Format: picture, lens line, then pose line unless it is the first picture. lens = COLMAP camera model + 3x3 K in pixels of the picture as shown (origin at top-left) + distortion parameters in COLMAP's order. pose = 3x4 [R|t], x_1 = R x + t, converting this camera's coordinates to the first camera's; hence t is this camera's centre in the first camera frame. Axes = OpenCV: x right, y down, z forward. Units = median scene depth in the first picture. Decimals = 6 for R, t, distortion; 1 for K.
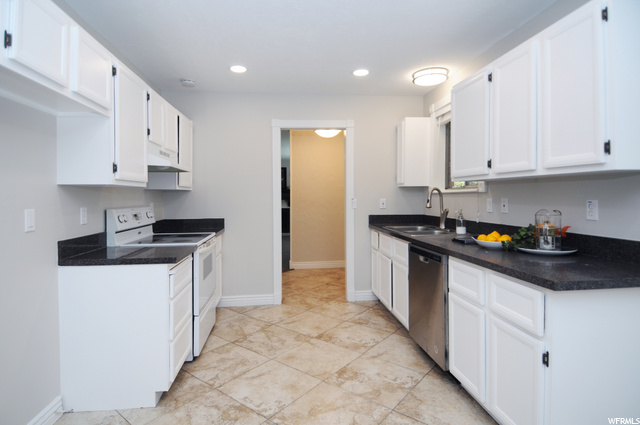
lens RADIAL K [[332.5, 0, 326.0], [0, 332.5, 199.4], [0, 0, 1]] dist [0.035434, -0.002919]
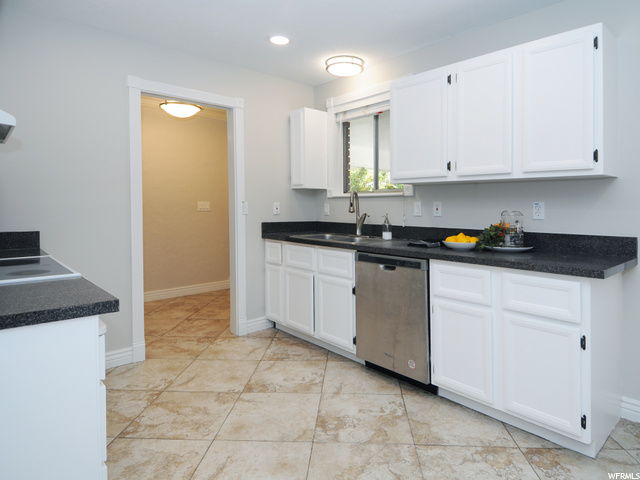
lens RADIAL K [[380.1, 0, 326.6], [0, 380.1, 211.2], [0, 0, 1]] dist [0.038076, -0.007339]
pose [[0.812985, 0.005191, 0.582262, -0.384705], [-0.006861, 0.999976, 0.000663, 0.024892], [-0.582245, -0.004534, 0.813001, 0.236219]]
